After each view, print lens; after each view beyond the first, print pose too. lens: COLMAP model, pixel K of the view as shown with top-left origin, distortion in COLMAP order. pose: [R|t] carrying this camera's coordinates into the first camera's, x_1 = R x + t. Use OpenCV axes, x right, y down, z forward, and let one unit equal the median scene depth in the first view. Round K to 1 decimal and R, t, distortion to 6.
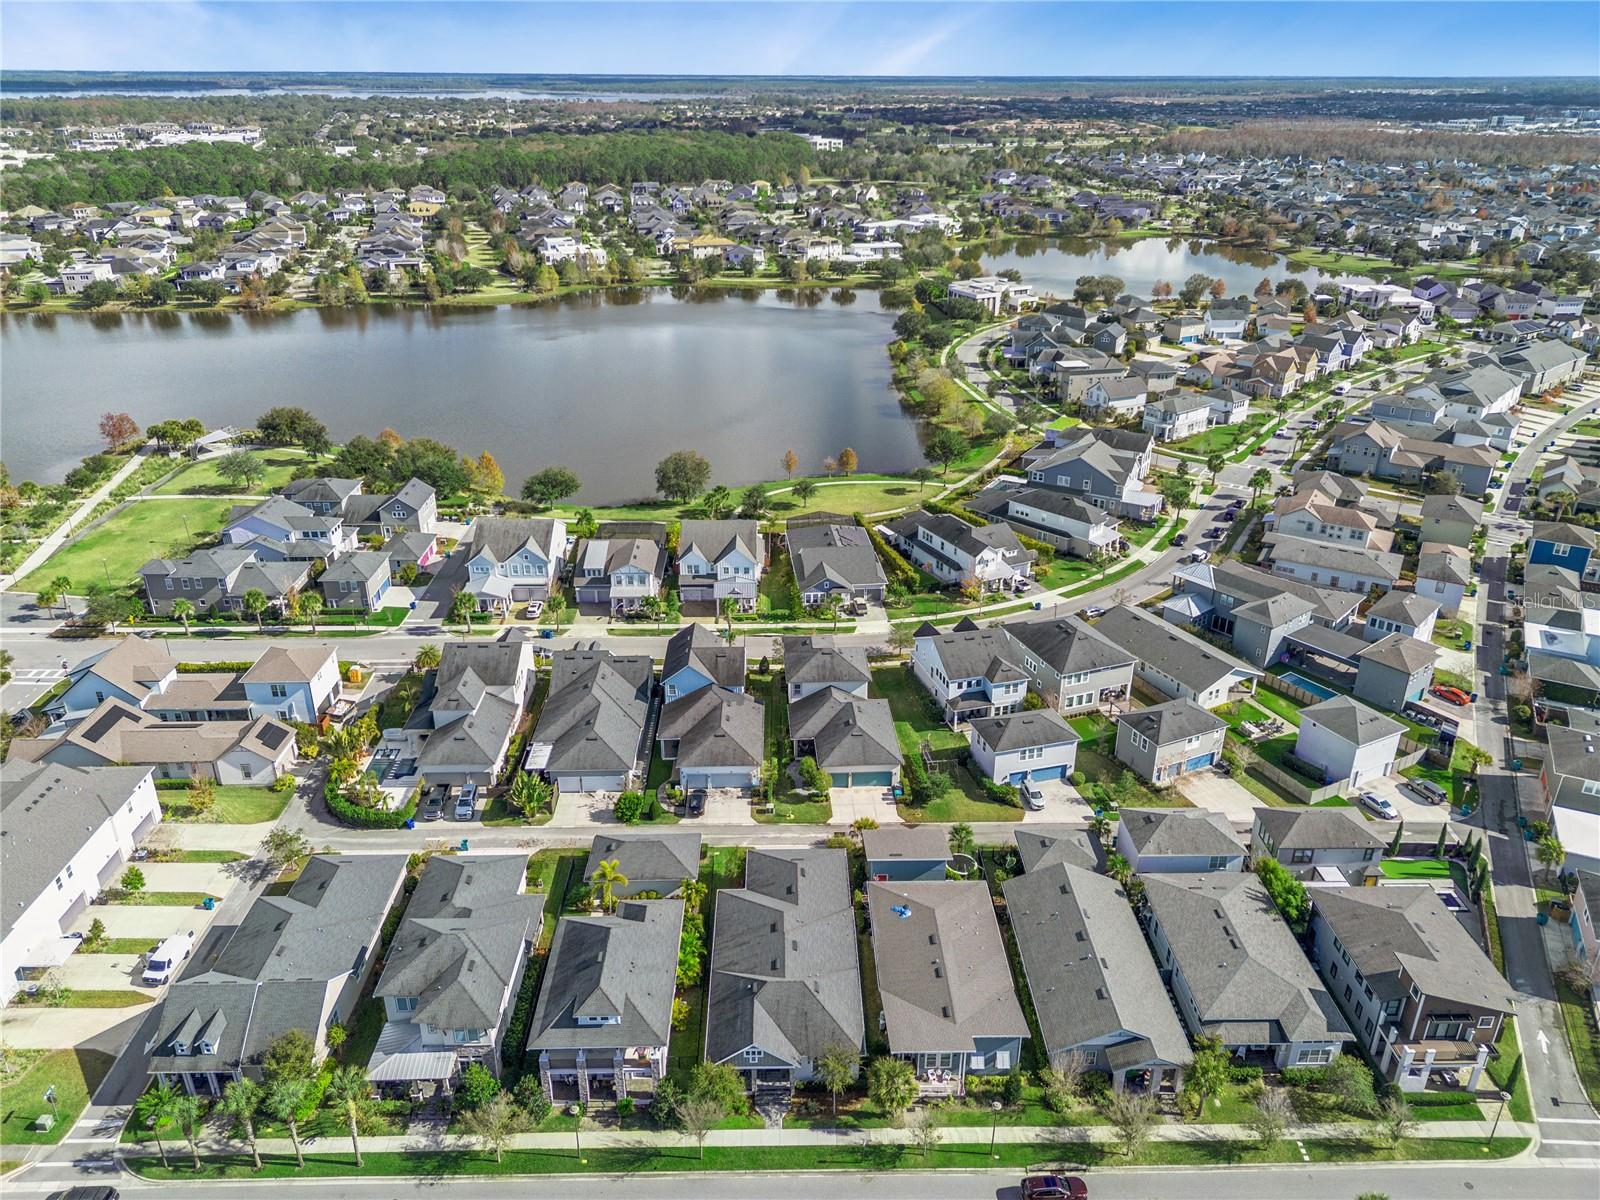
lens RADIAL K [[1135.8, 0, 800.0], [0, 1135.8, 600.0], [0, 0, 1]] dist [0.044870, -0.058471]
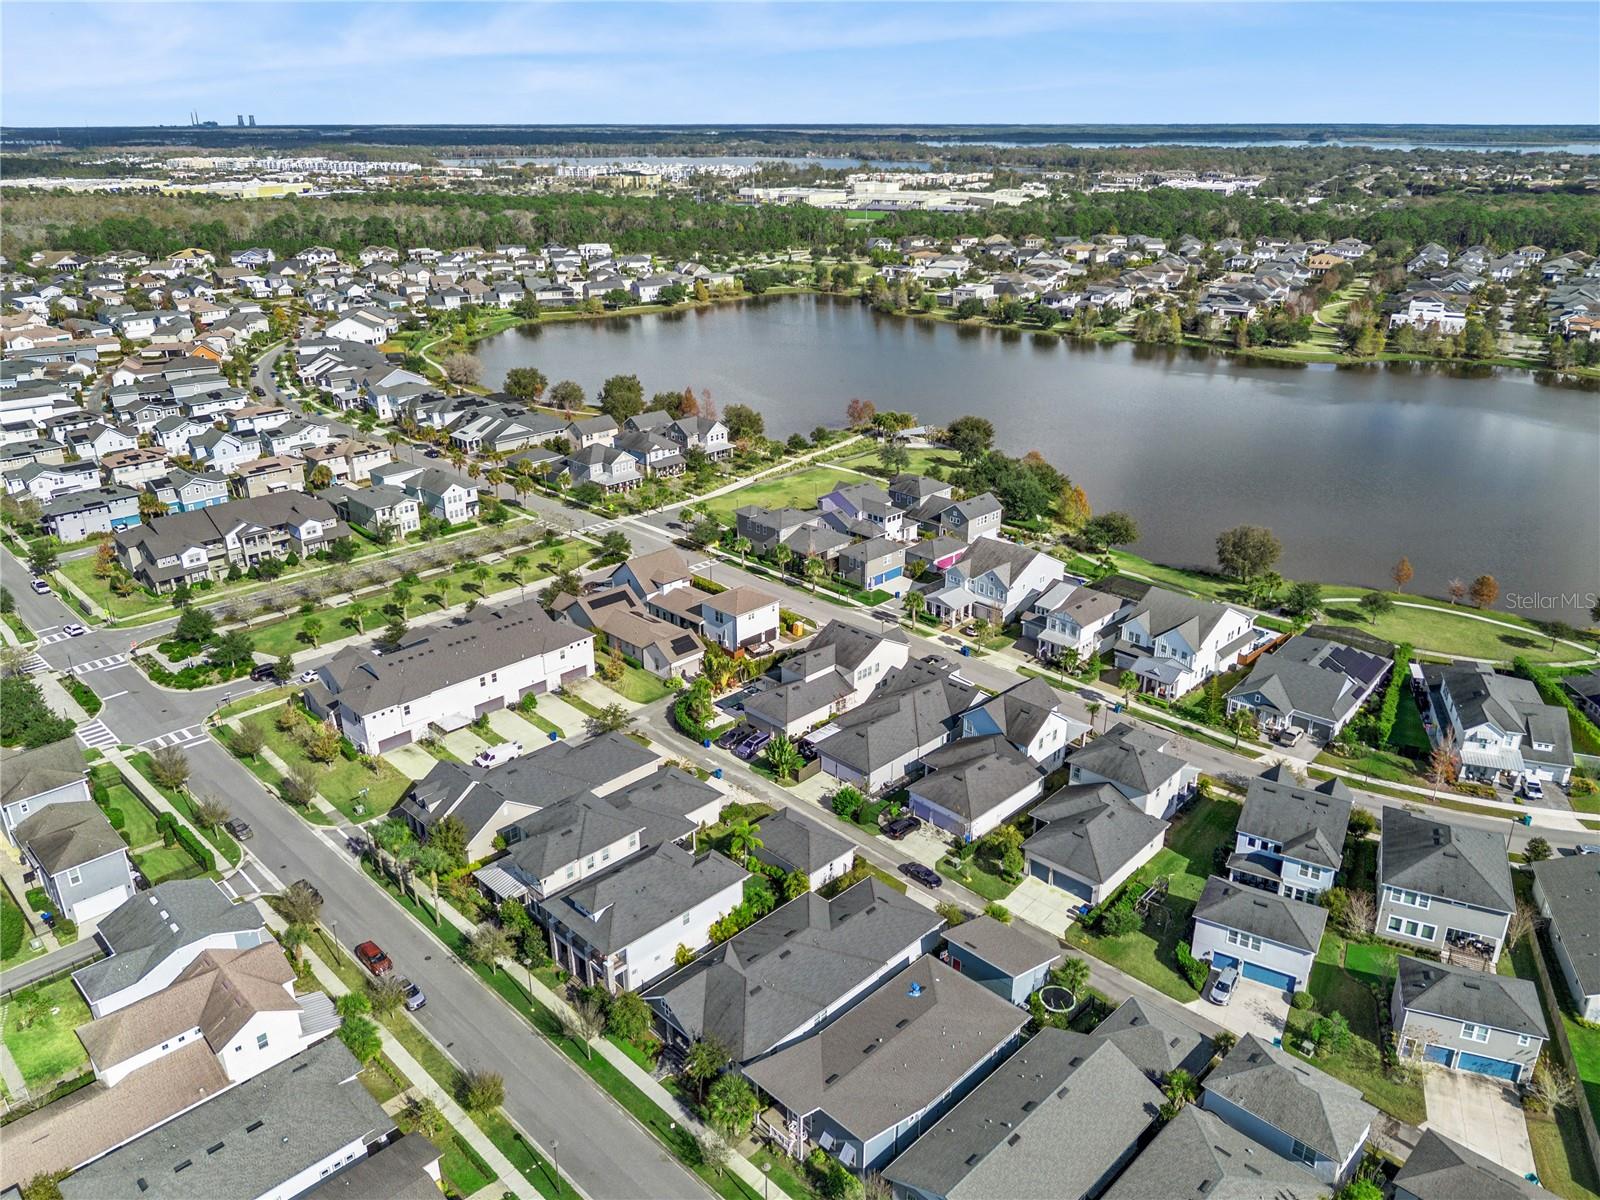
lens RADIAL K [[1154.9, 0, 800.0], [0, 1154.9, 600.0], [0, 0, 1]] dist [0.032366, -0.061384]
pose [[0.693683, 0.270458, -0.667575, 0.351529], [-0.298202, 0.951502, 0.075622, -0.047706], [0.655651, 0.146614, 0.740693, 0.108514]]
